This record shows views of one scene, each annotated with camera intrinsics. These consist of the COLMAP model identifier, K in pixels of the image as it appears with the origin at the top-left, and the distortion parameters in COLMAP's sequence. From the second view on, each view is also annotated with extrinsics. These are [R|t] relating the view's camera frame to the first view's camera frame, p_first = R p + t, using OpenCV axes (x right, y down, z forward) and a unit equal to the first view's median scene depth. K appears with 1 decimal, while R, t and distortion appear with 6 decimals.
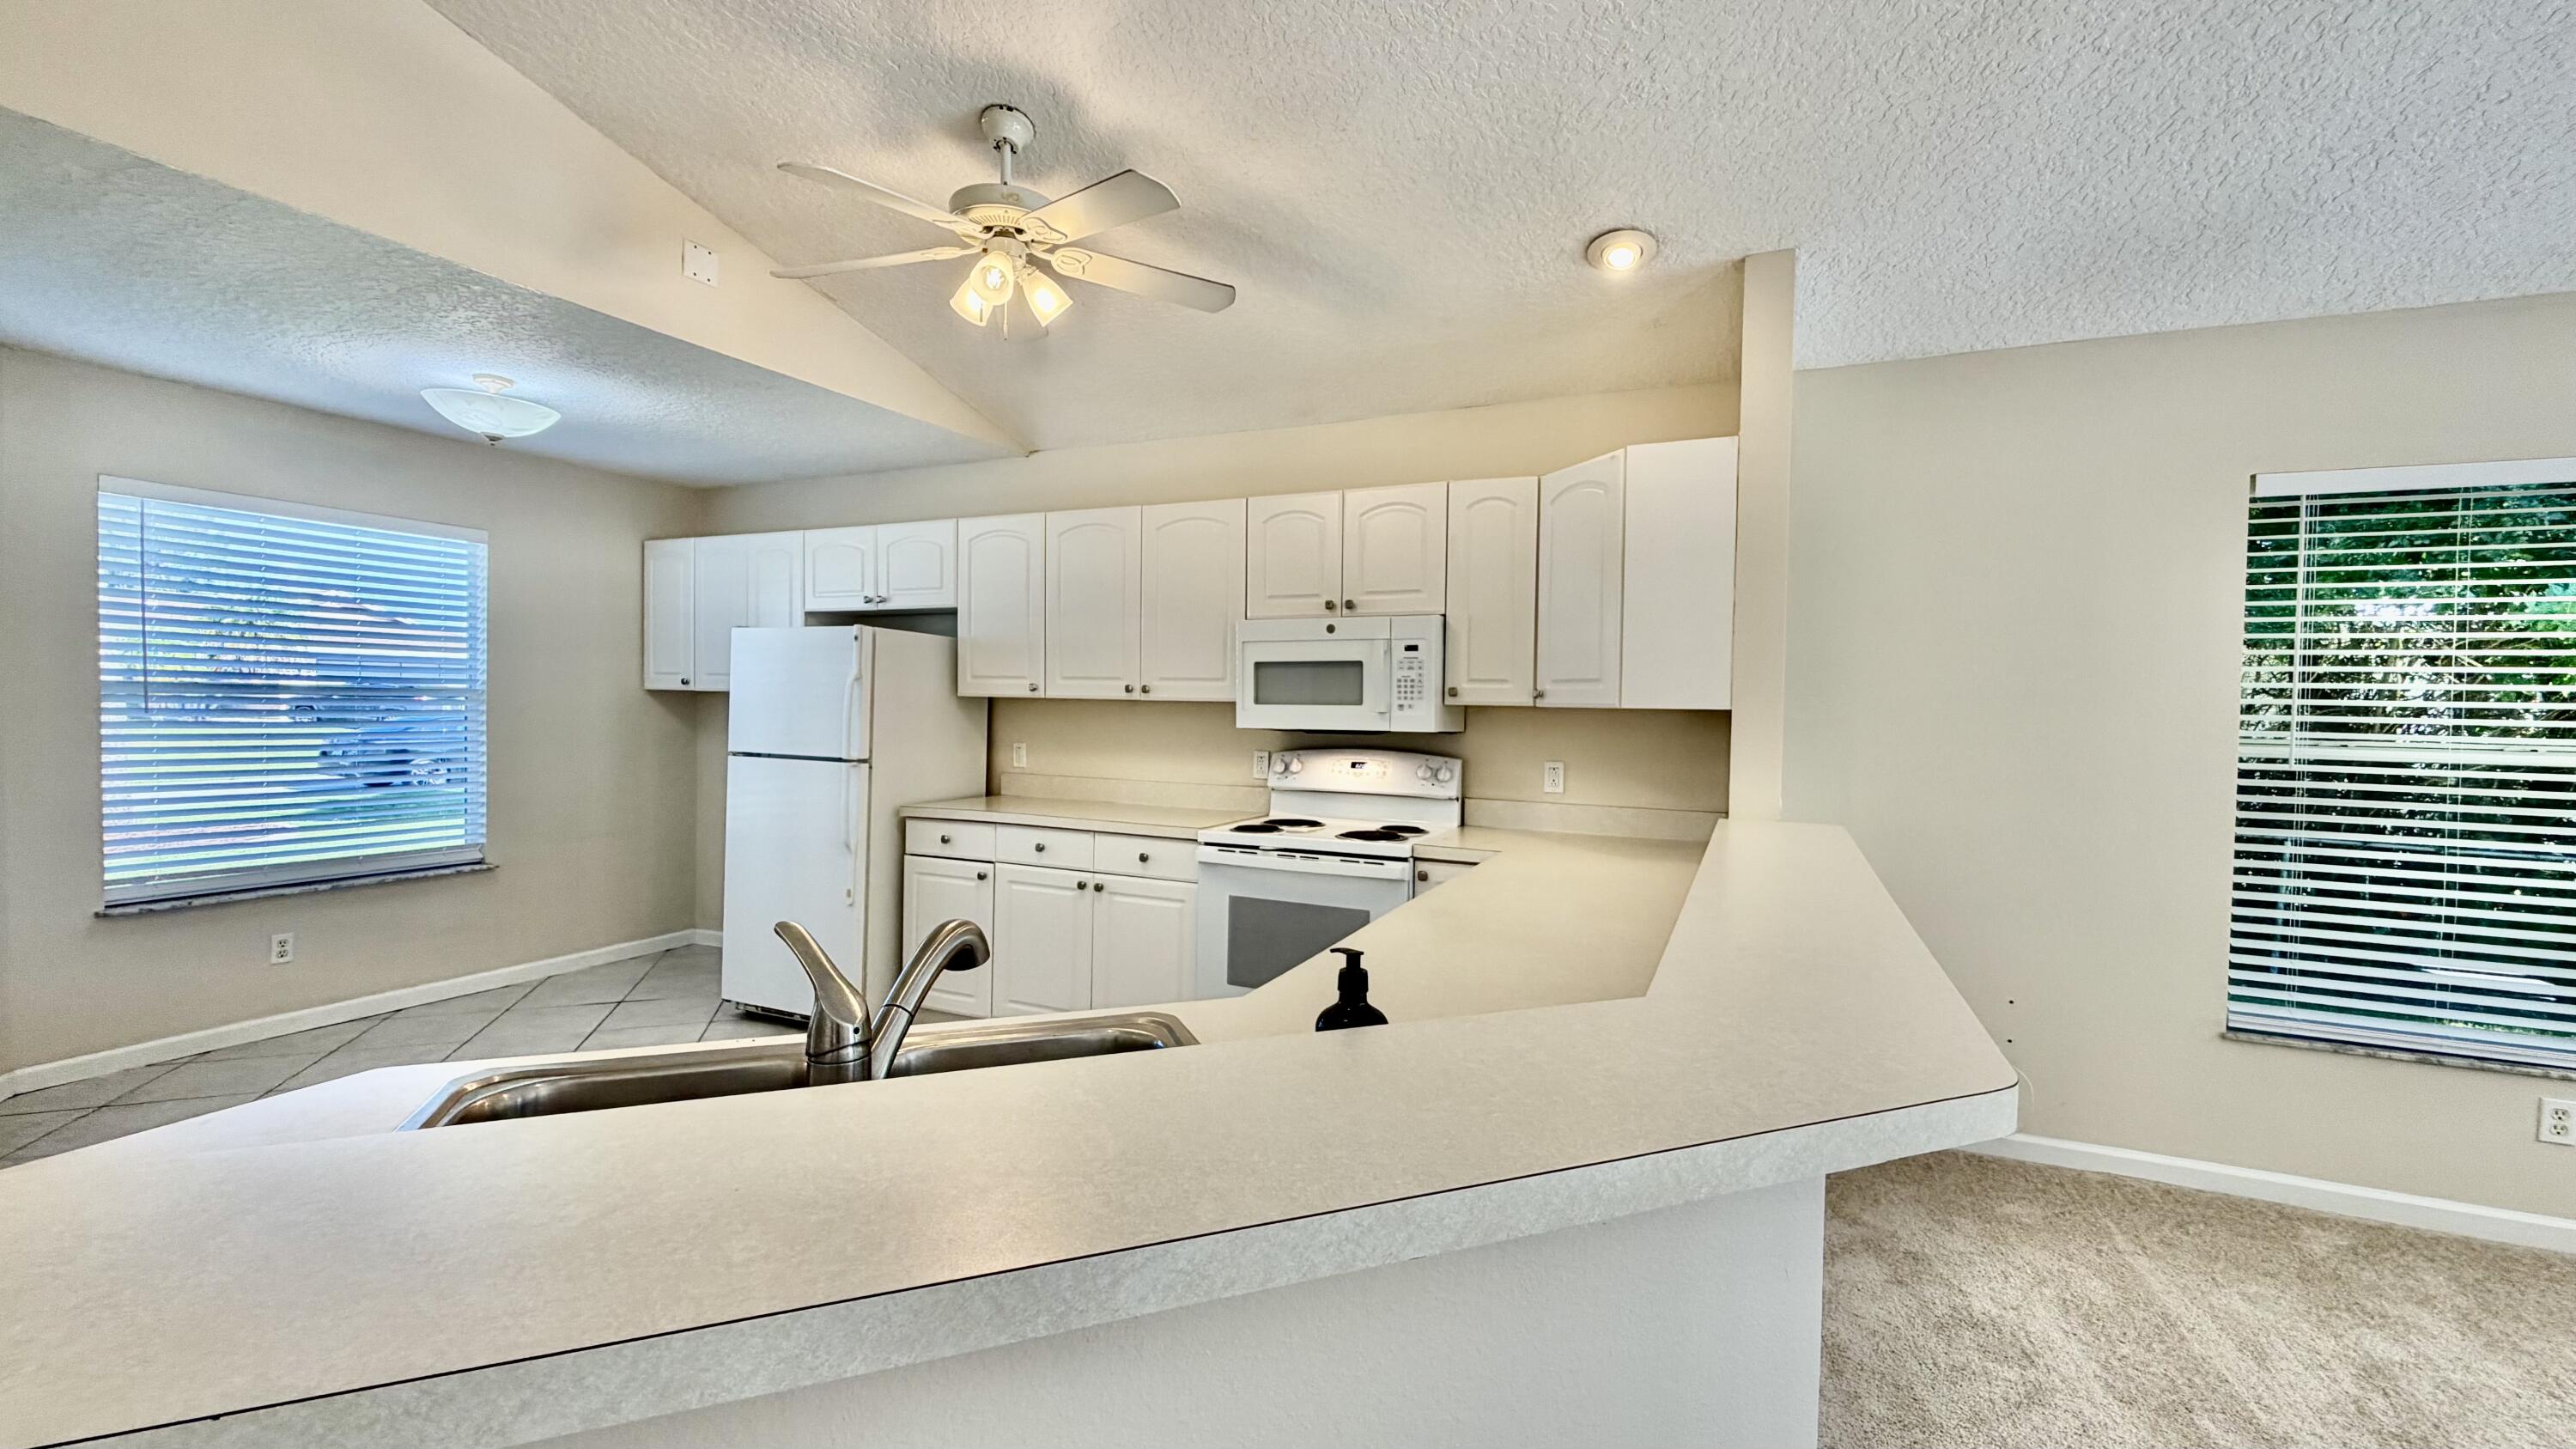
lens RADIAL K [[1028.1, 0, 1279.7], [0, 1028.1, 724.2], [0, 0, 1]] dist [0.001140, 0.000011]
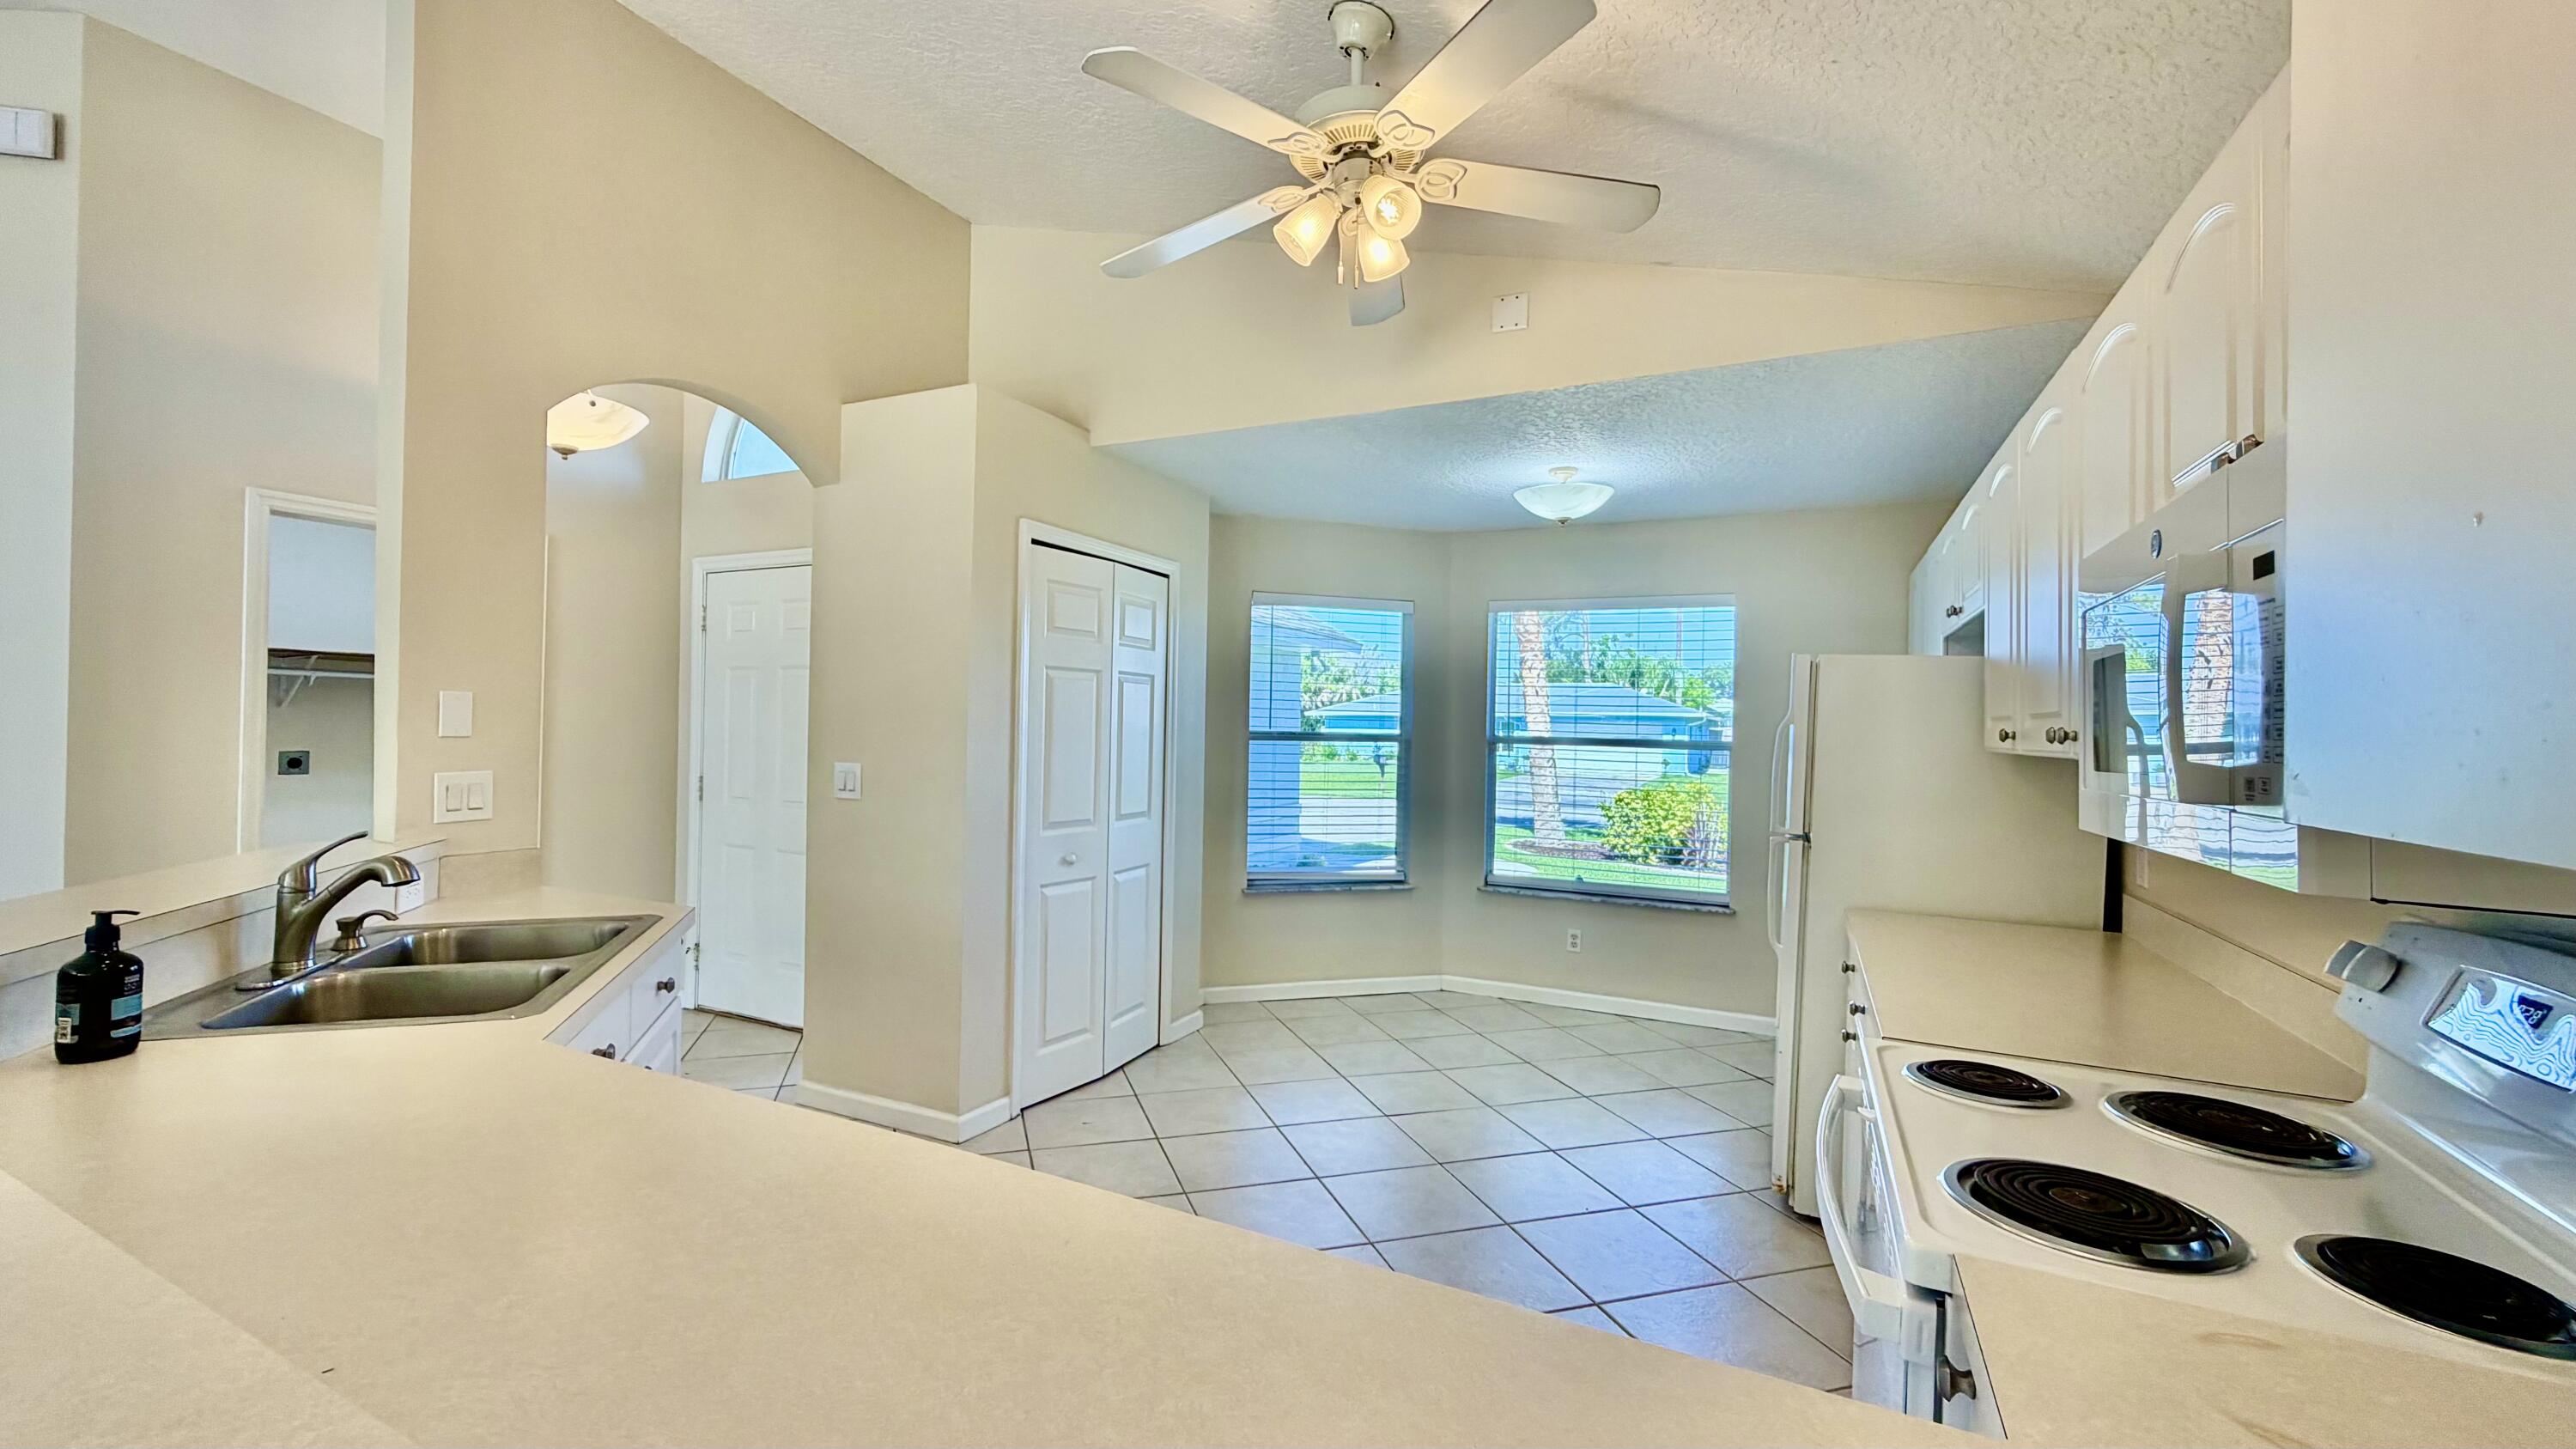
lens RADIAL K [[1028.1, 0, 1279.7], [0, 1028.1, 724.2], [0, 0, 1]] dist [0.001140, 0.000011]
pose [[-0.034080, -0.020625, -0.999206, 0.384868], [-0.043440, 0.998873, -0.019136, -0.016621], [0.998475, 0.042753, -0.034938, 0.723961]]
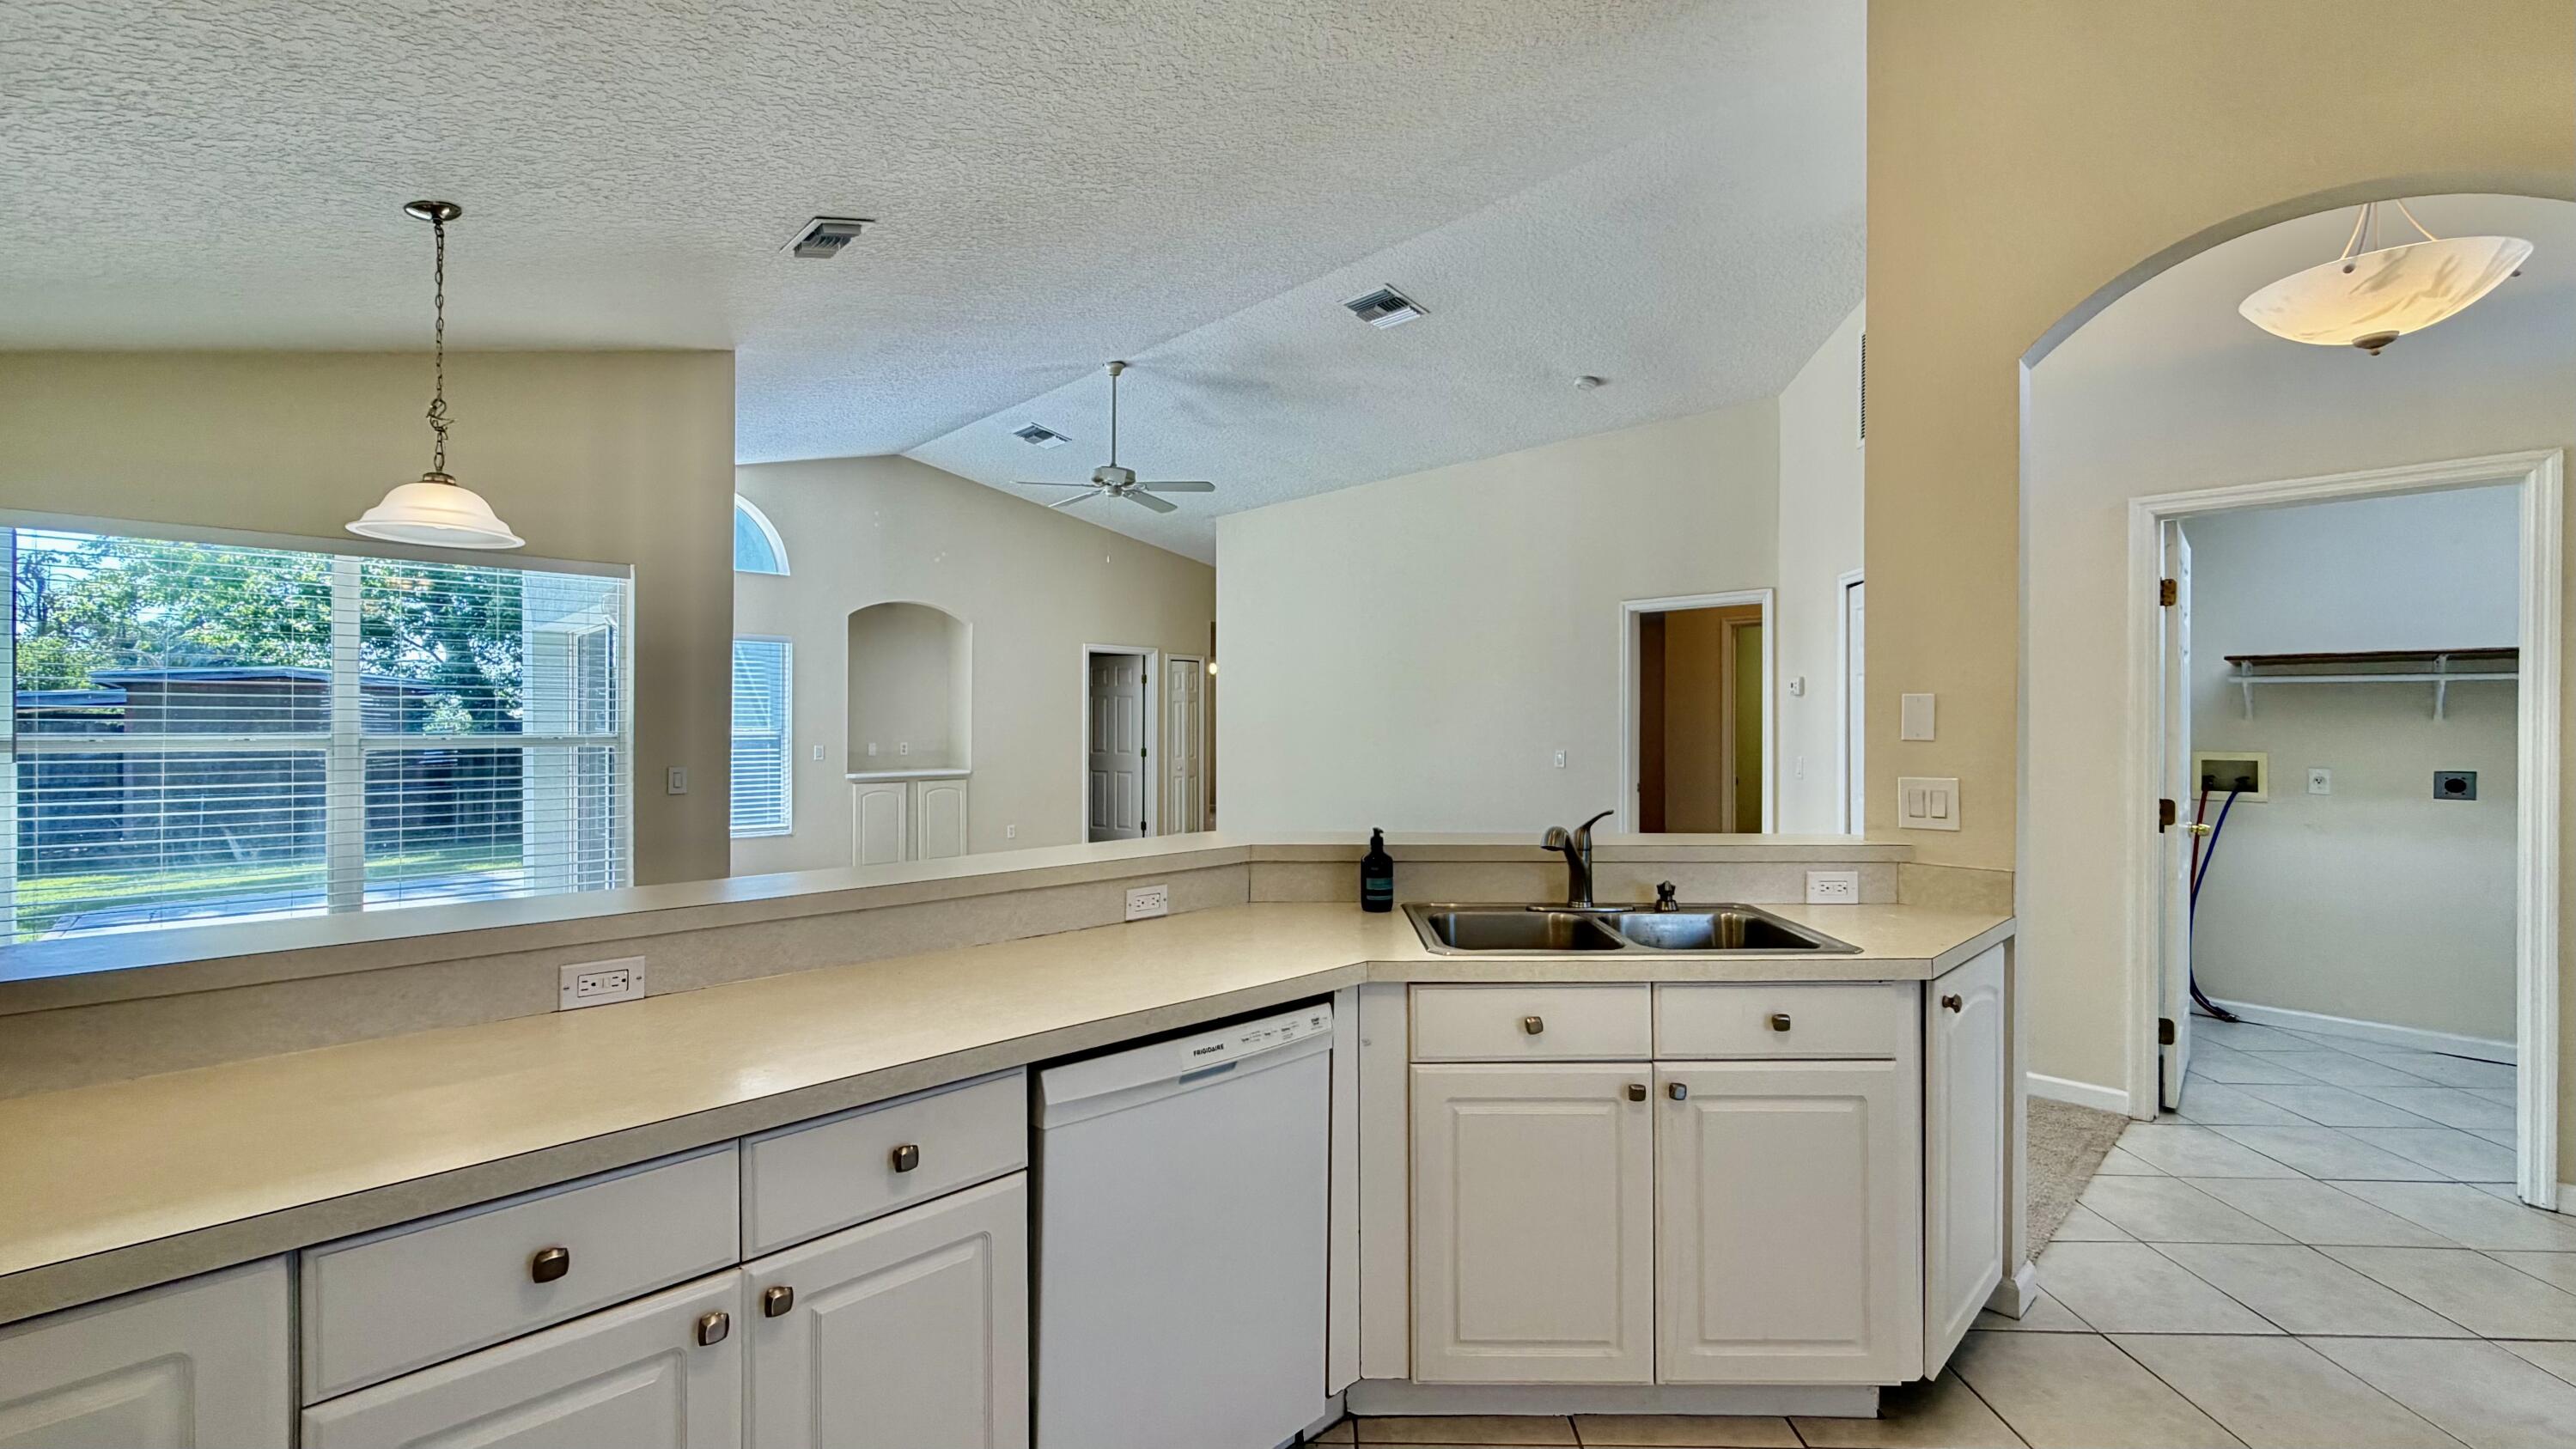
lens RADIAL K [[1053.7, 0, 1279.4], [0, 1053.7, 724.4], [0, 0, 1]] dist [-0.000352, -0.000100]
pose [[-0.927680, -0.021454, 0.372760, -0.172111], [-0.010869, 0.999476, 0.030474, -0.024109], [-0.373218, 0.024219, -0.927427, 0.940723]]
